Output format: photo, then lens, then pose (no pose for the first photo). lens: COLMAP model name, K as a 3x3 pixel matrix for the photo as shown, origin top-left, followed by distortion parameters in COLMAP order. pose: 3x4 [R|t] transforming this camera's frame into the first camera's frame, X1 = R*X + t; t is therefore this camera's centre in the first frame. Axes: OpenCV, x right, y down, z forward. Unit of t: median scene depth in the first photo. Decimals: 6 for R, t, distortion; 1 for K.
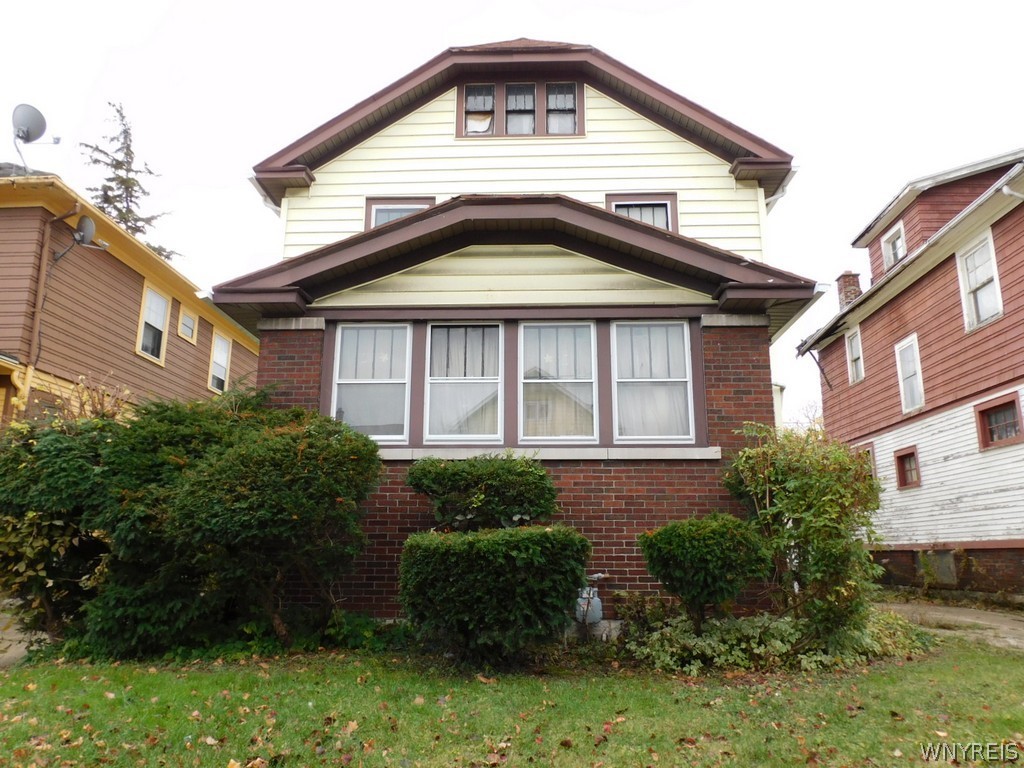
lens RADIAL K [[683.6, 0, 511.7], [0, 683.6, 397.2], [0, 0, 1]] dist [-0.007957, 0.000310]
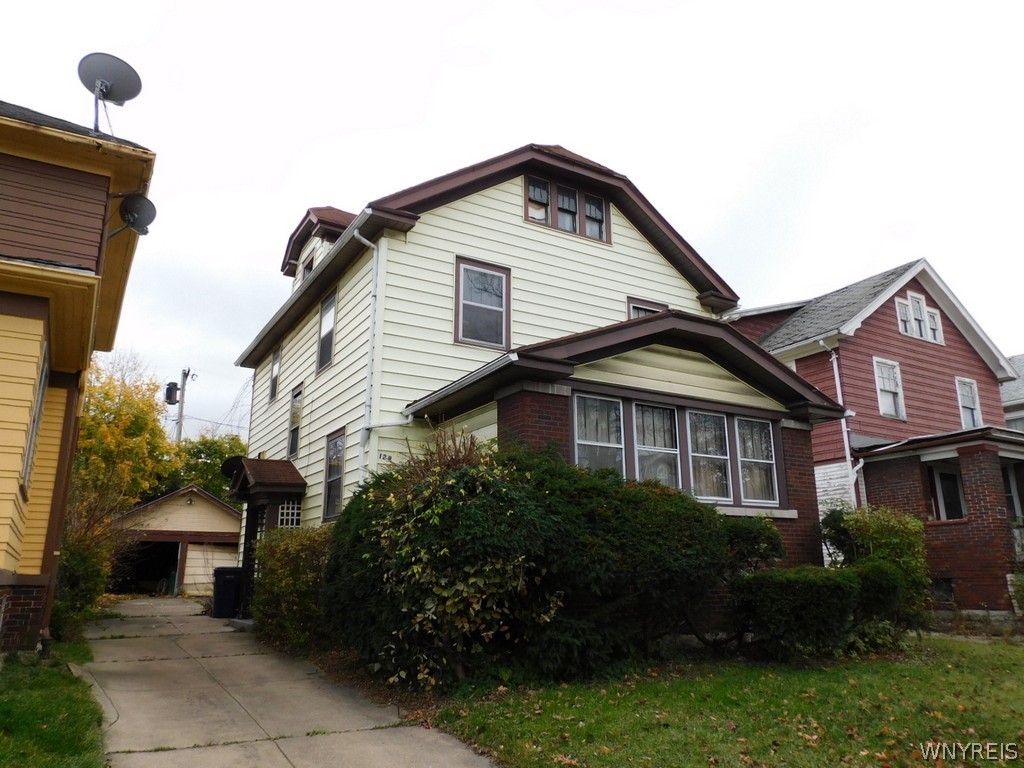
lens RADIAL K [[725.4, 0, 512.0], [0, 725.4, 384.0], [0, 0, 1]] dist [-0.005707, -0.000776]
pose [[0.837385, 0.130282, 0.530861, -0.720327], [-0.098487, 0.991247, -0.087914, -0.000268], [-0.537668, 0.021335, 0.842886, -0.004794]]
